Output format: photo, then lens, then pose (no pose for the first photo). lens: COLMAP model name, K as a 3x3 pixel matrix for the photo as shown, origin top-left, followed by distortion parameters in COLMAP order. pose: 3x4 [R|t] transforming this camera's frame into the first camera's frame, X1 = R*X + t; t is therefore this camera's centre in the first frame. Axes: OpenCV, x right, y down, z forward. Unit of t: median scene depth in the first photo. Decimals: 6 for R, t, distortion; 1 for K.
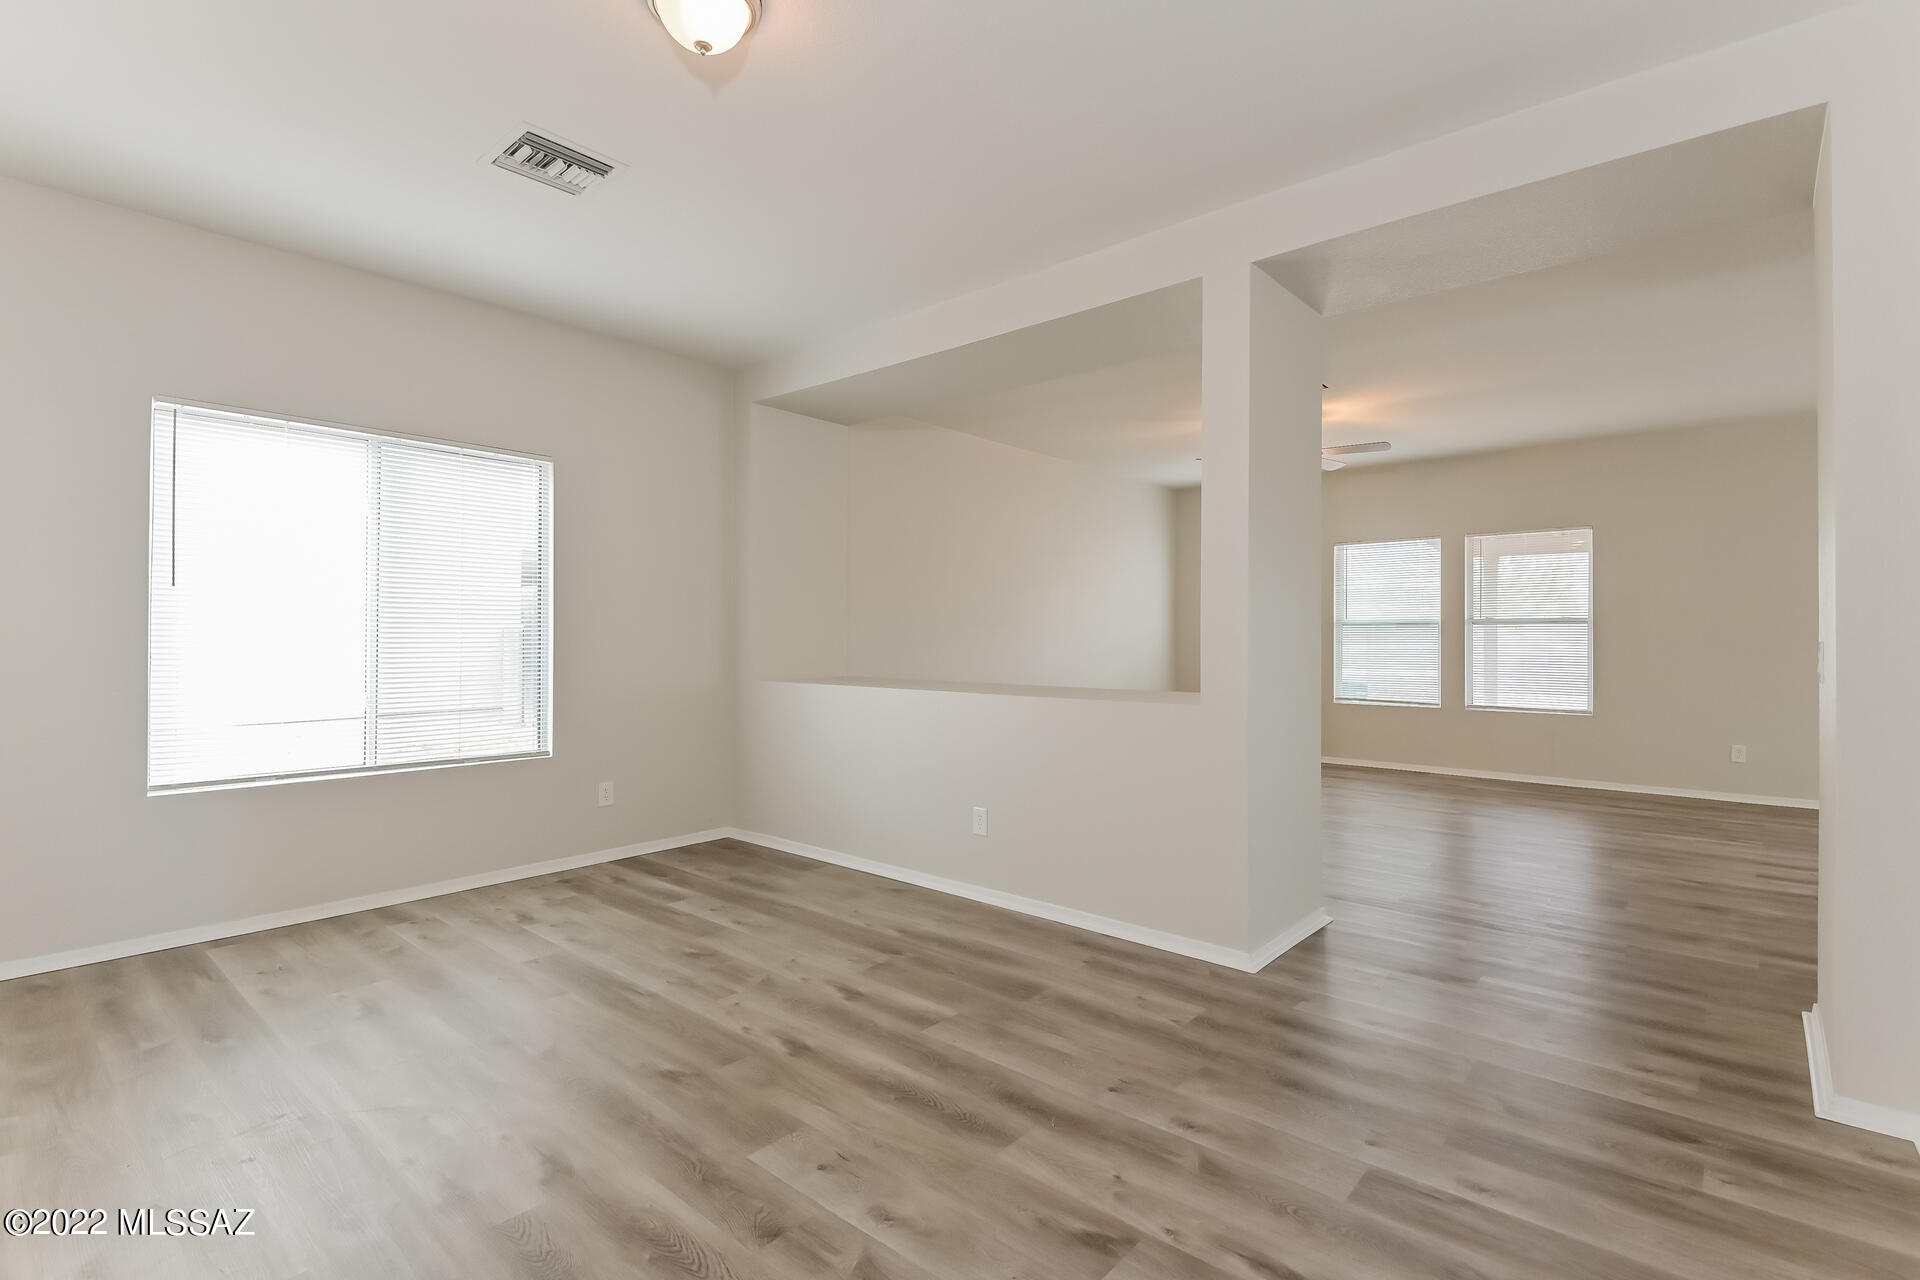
lens RADIAL K [[892.2, 0, 960.6], [0, 892.2, 638.8], [0, 0, 1]] dist [0.000452, -0.000461]
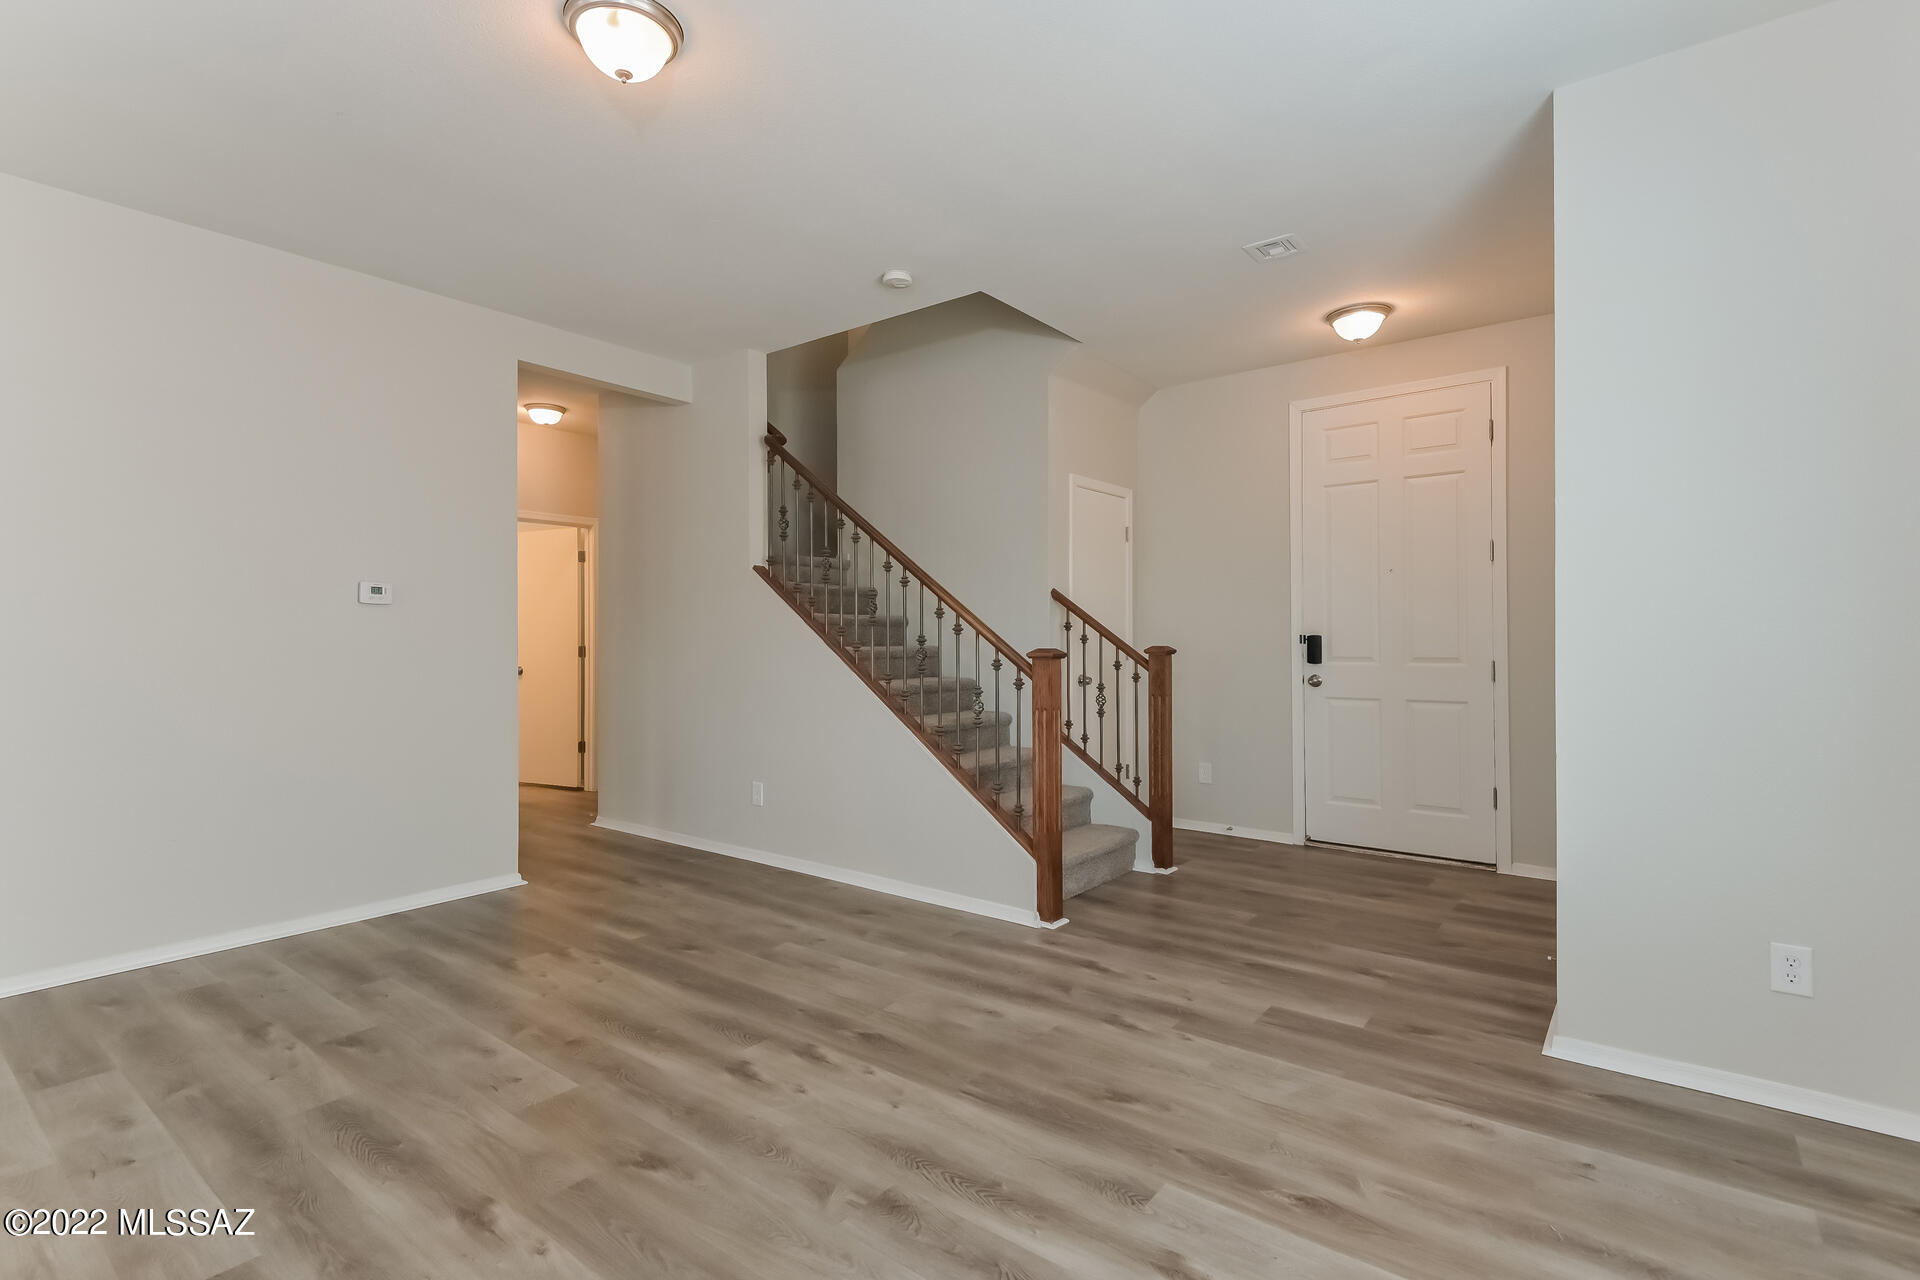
lens RADIAL K [[892.2, 0, 960.1], [0, 892.2, 639.9], [0, 0, 1]] dist [0.000452, -0.000461]
pose [[-0.997952, -0.000806, -0.063956, -0.629874], [-0.000496, 0.999988, -0.004871, 0.007554], [0.063959, -0.004829, -0.997941, 2.097546]]
